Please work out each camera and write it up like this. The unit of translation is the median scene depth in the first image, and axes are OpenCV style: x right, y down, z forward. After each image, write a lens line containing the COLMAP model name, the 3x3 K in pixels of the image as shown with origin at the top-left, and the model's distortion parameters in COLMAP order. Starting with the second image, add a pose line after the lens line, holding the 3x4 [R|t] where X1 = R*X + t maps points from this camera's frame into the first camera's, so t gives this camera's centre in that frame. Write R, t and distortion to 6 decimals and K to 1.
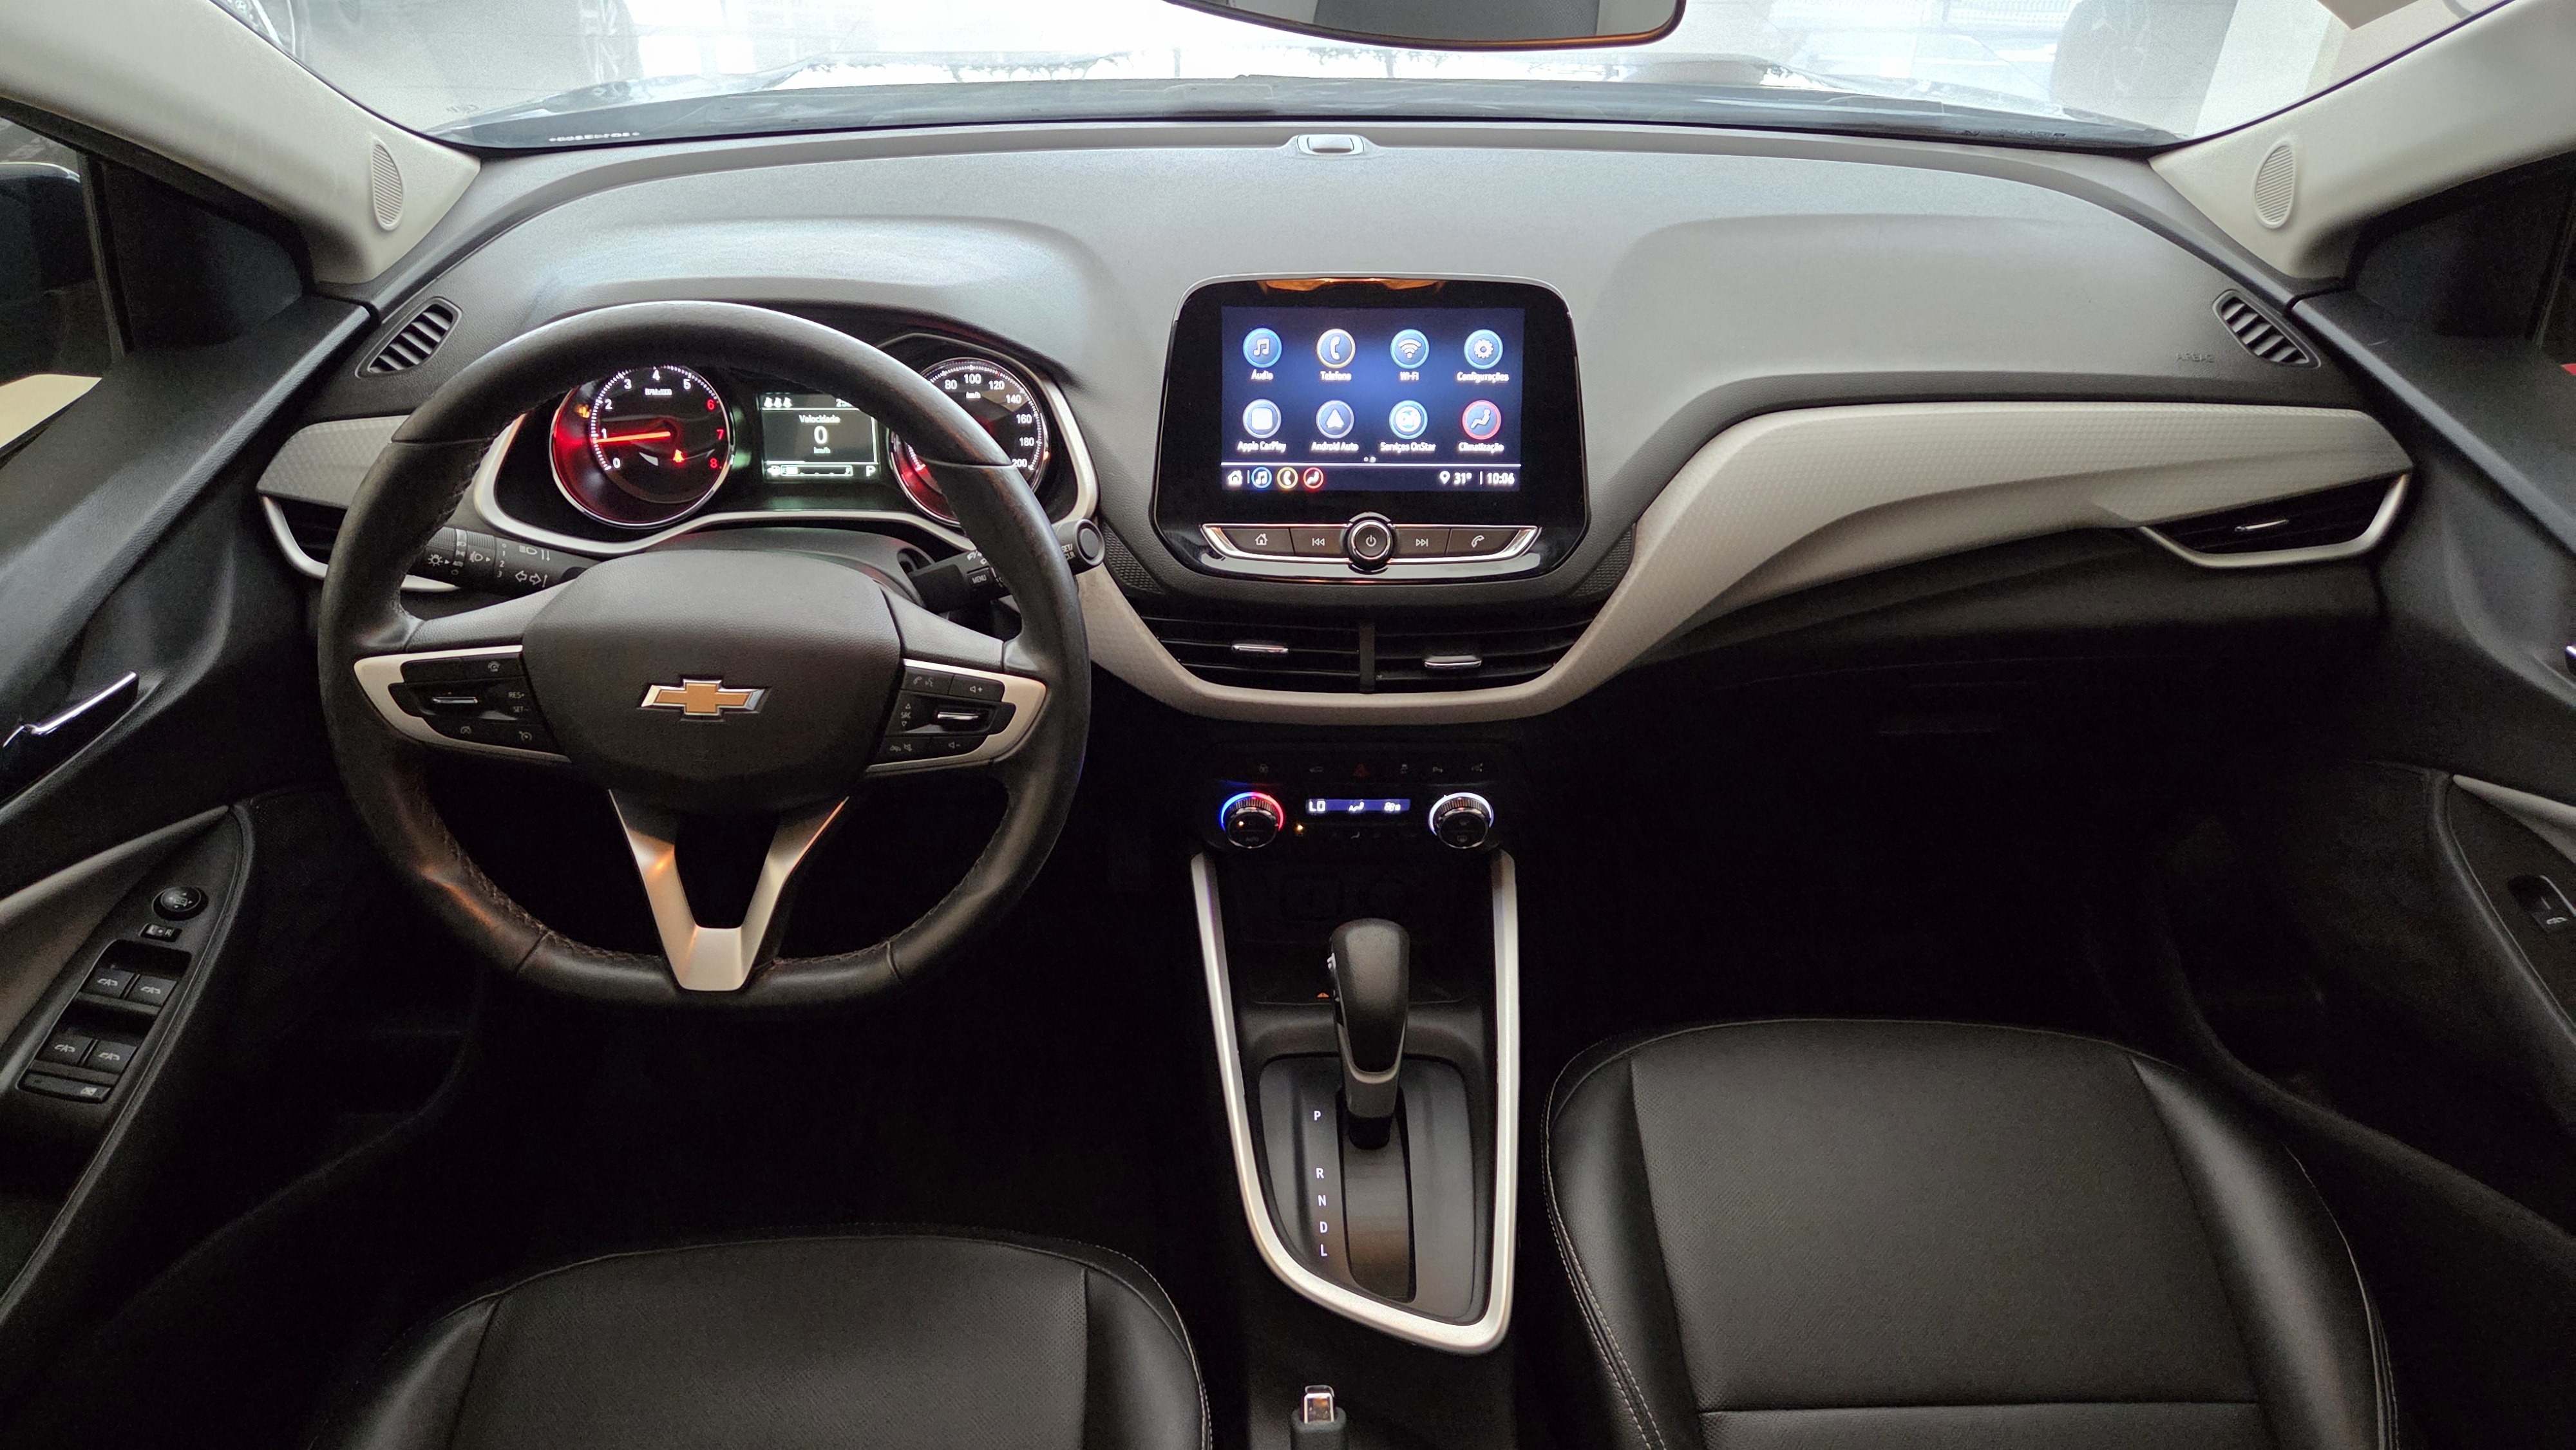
lens RADIAL K [[1705.4, 0, 1271.9], [0, 1705.4, 715.5], [0, 0, 1]] dist [0.076341, -0.067934]
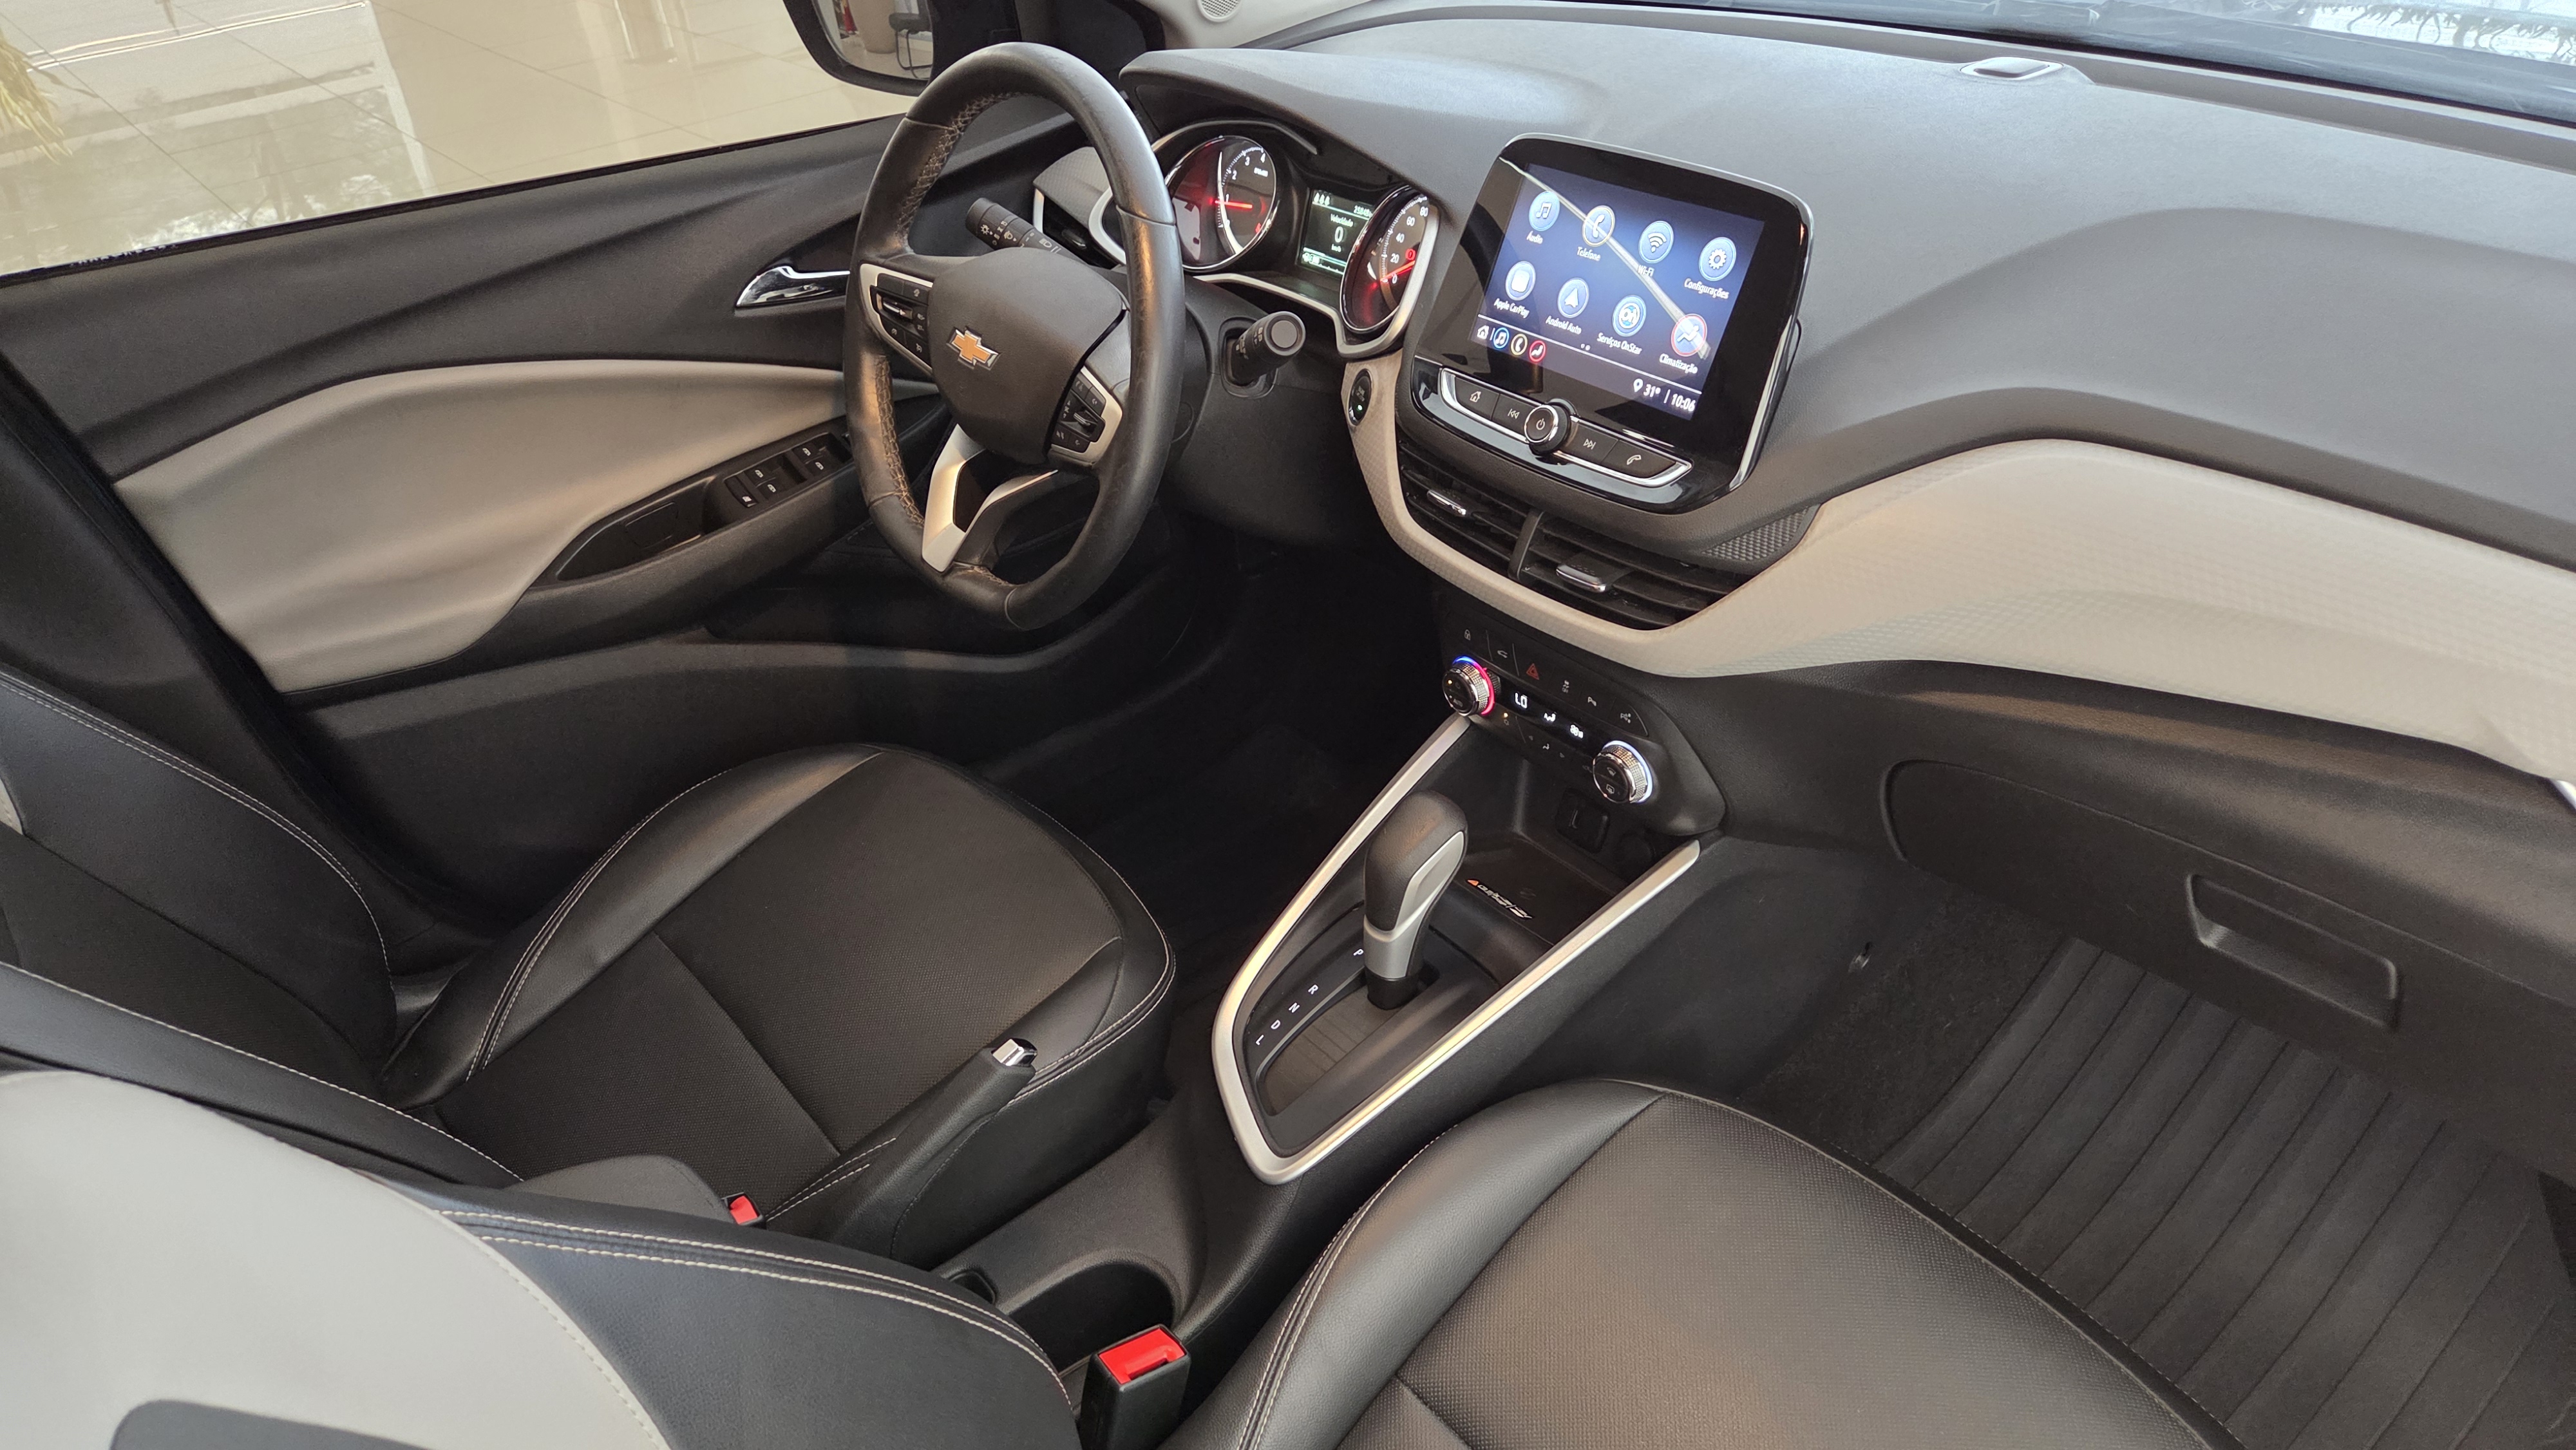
lens RADIAL K [[1722.5, 0, 1282.4], [0, 1722.5, 743.8], [0, 0, 1]] dist [0.070635, -0.065527]
pose [[0.597780, 0.403229, -0.692868, 0.719556], [-0.384752, 0.902551, 0.193308, -0.071160], [0.703296, 0.151026, 0.694670, 0.237712]]
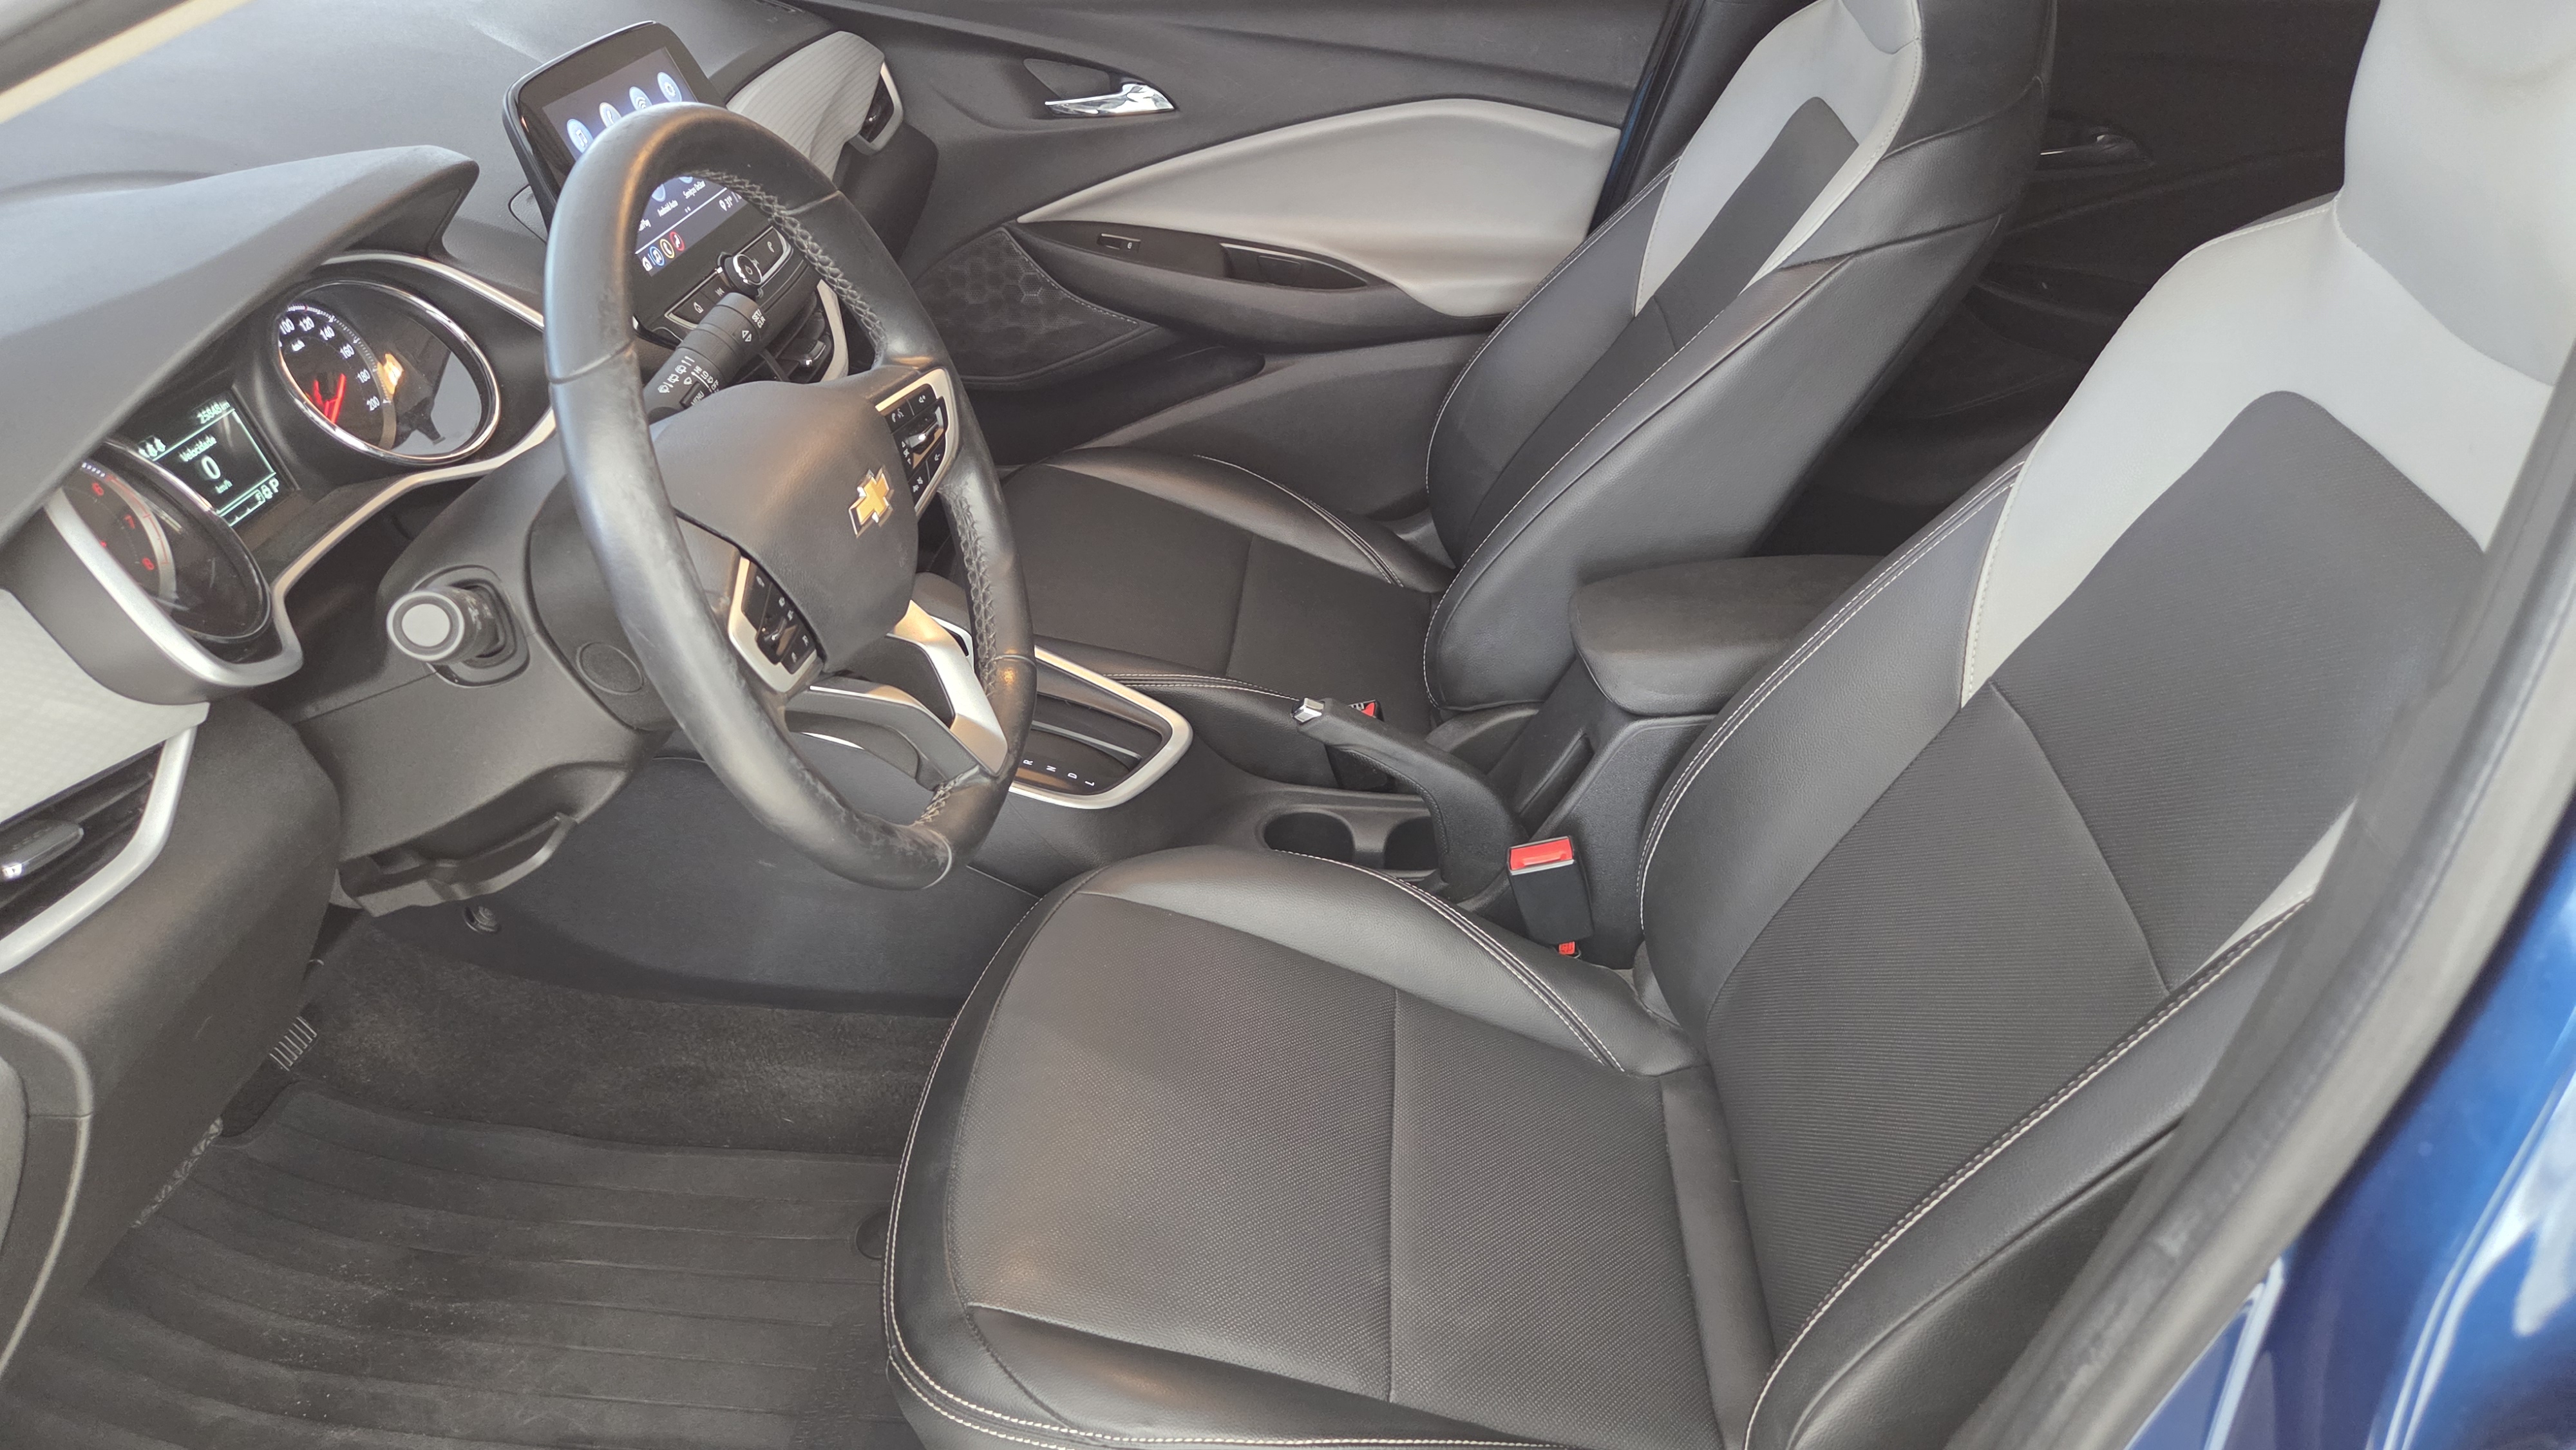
lens RADIAL K [[1705.4, 0, 1271.9], [0, 1705.4, 715.5], [0, 0, 1]] dist [0.076341, -0.067934]
pose [[0.112015, -0.537197, 0.835985, -0.977770], [0.529684, 0.744078, 0.407165, -0.160570], [-0.840766, 0.397199, 0.367893, 0.419179]]
